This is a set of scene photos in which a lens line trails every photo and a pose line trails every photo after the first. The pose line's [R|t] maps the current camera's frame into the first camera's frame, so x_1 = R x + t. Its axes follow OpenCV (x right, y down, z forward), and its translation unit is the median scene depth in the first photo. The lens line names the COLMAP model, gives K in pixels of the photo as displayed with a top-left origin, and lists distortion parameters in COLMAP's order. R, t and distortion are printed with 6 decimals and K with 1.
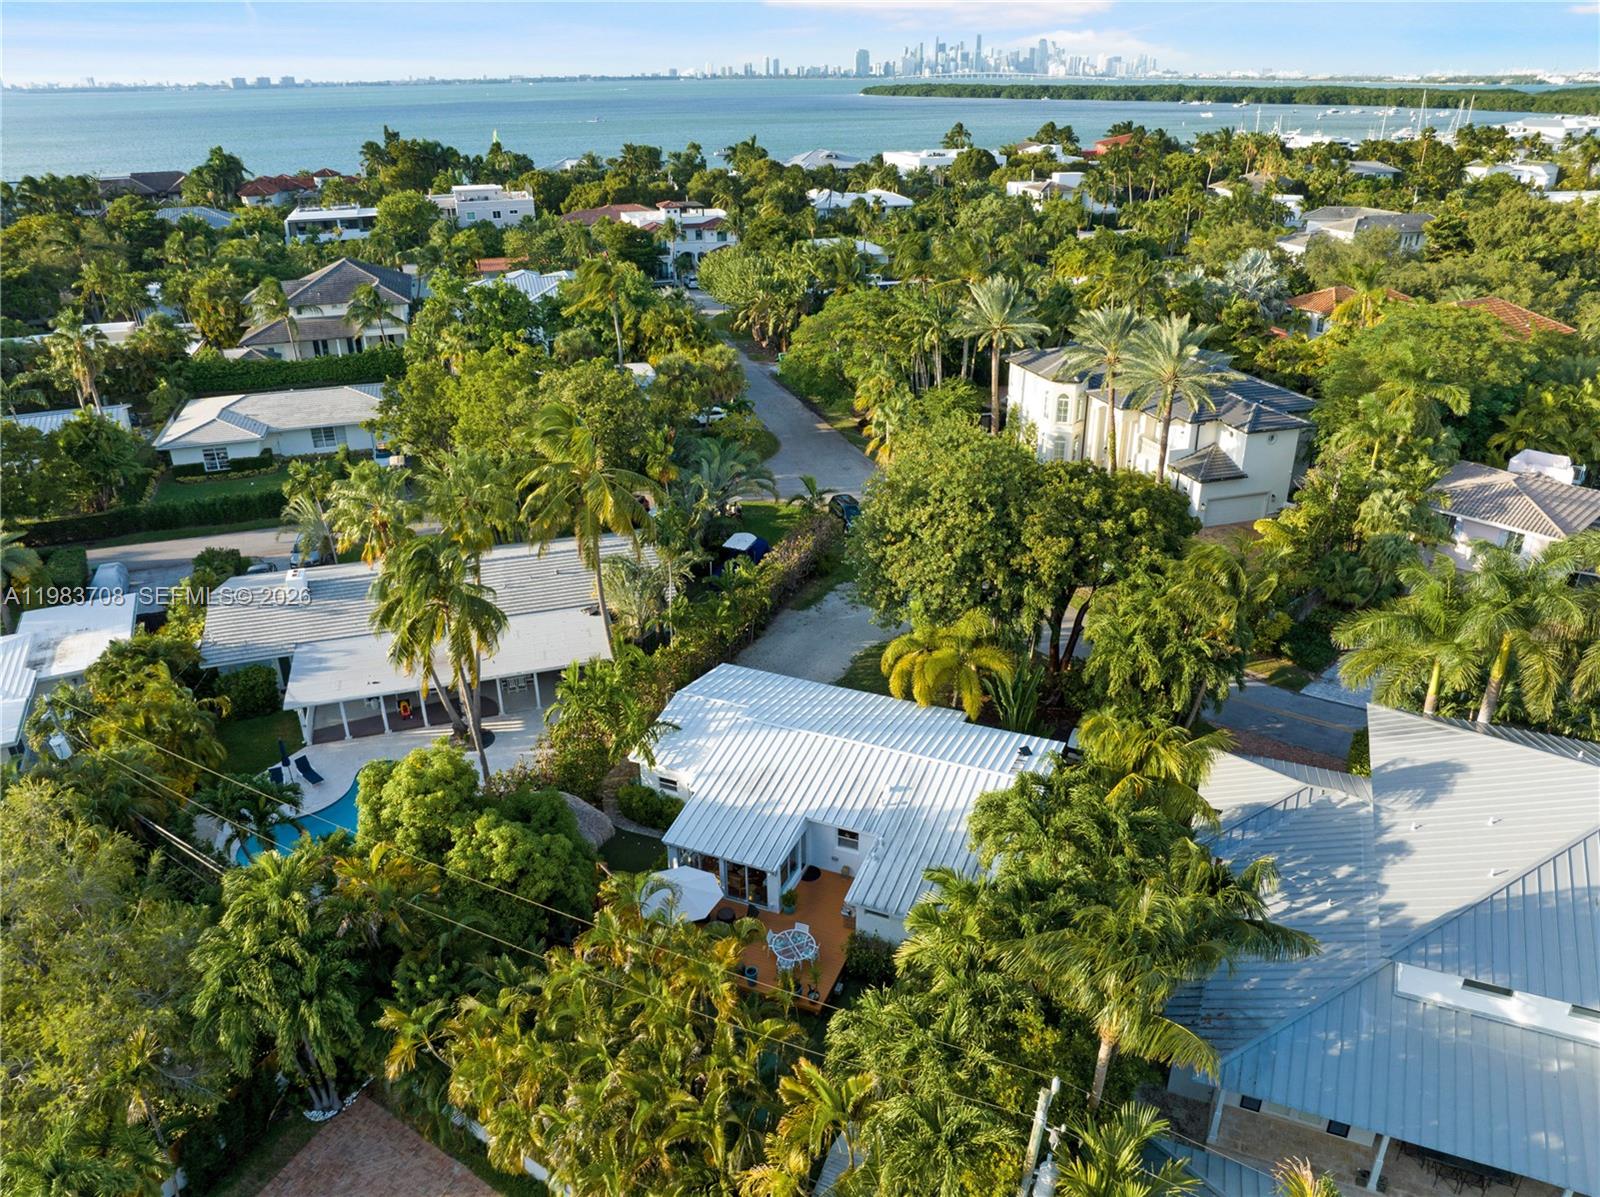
lens RADIAL K [[1130.9, 0, 805.4], [0, 1130.9, 591.3], [0, 0, 1]] dist [-0.050070, 0.023334]
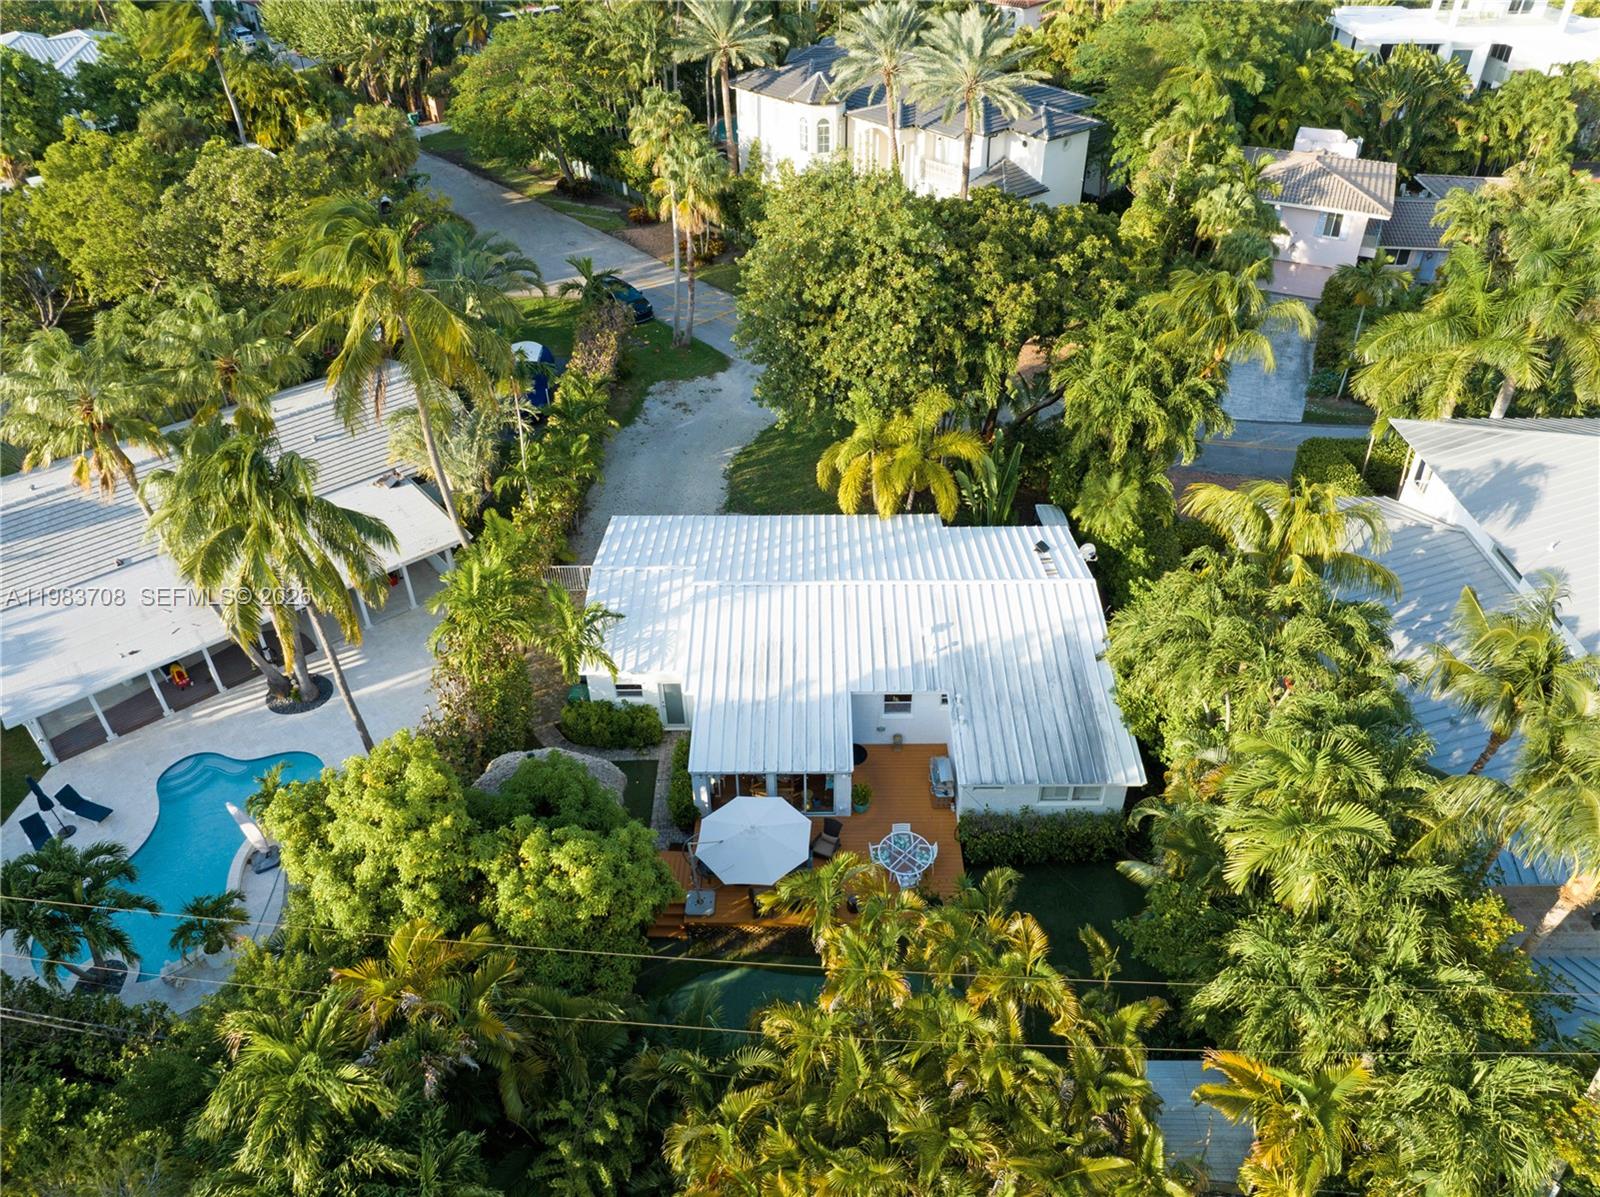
lens RADIAL K [[1130.9, 0, 805.4], [0, 1130.9, 591.3], [0, 0, 1]] dist [-0.050070, 0.023334]
pose [[0.921930, -0.233529, 0.309047, -0.134686], [0.165394, 0.958770, 0.231096, -0.029031], [-0.350272, -0.161940, 0.922543, 0.152944]]
